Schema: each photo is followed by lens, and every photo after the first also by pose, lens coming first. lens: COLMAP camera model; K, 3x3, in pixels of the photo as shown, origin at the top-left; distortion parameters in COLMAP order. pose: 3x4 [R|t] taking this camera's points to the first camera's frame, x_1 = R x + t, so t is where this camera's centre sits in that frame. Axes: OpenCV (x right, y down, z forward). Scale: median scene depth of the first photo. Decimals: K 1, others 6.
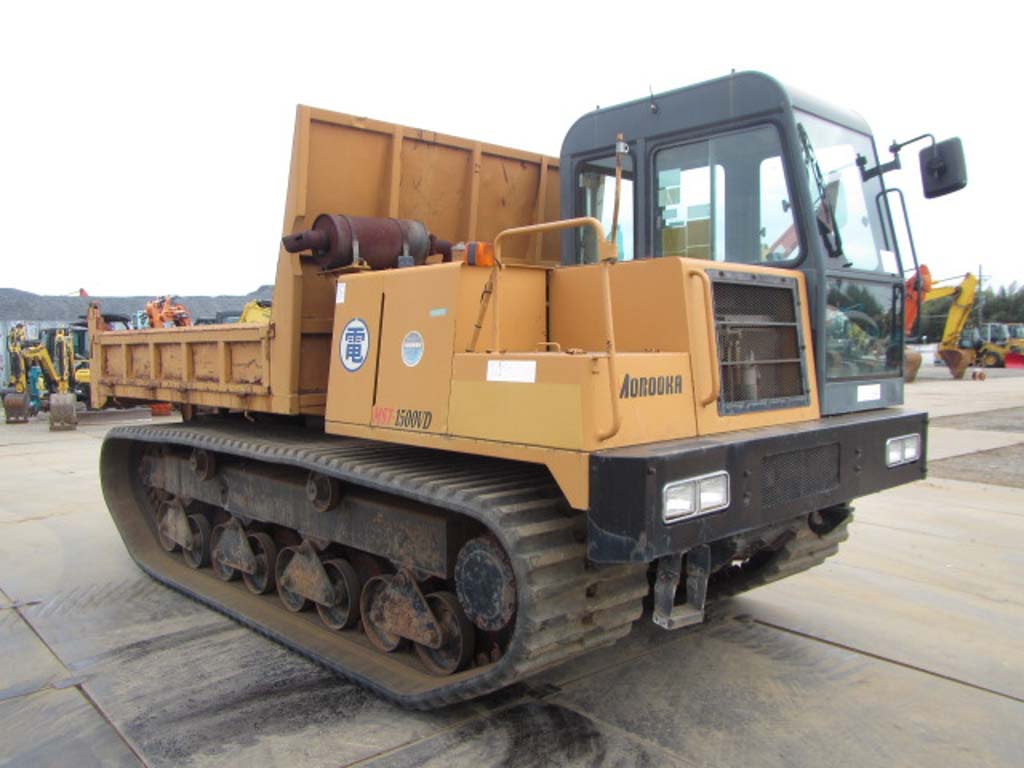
lens RADIAL K [[849.0, 0, 512.0], [0, 849.0, 384.0], [0, 0, 1]] dist [-0.007080, -0.070400]
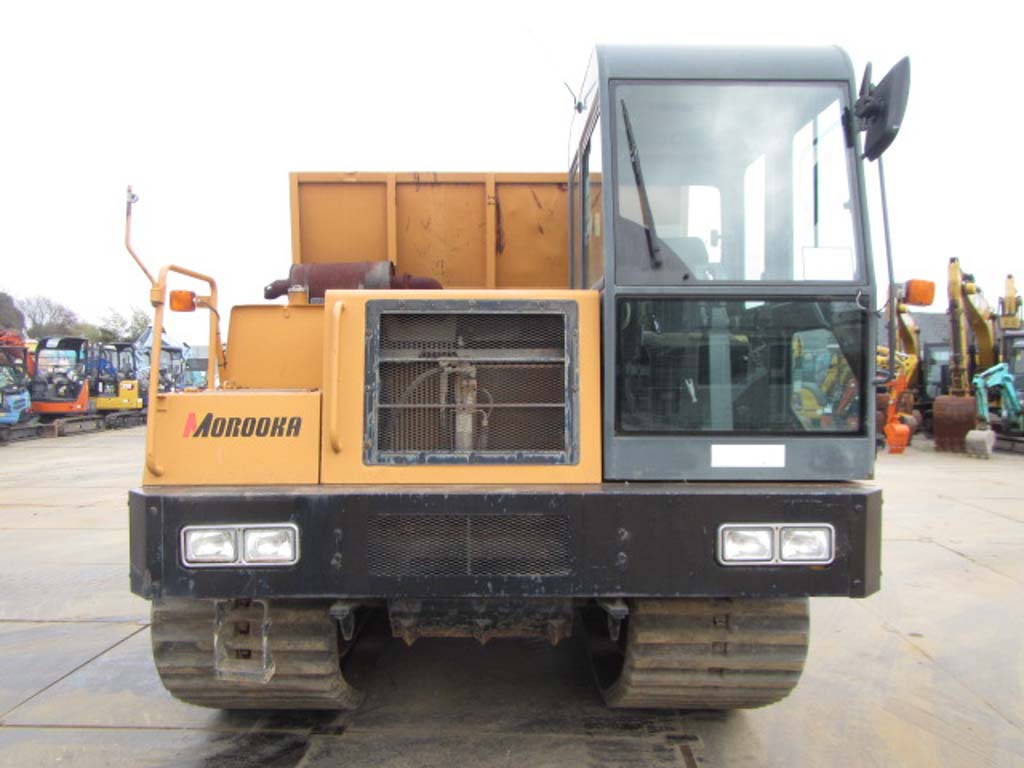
lens RADIAL K [[849.0, 0, 512.0], [0, 849.0, 384.0], [0, 0, 1]] dist [-0.007080, -0.070400]
pose [[0.735087, 0.014826, -0.677811, 0.875623], [-0.036396, 0.999182, -0.017616, -0.033766], [0.676995, 0.037619, 0.735025, 0.411204]]
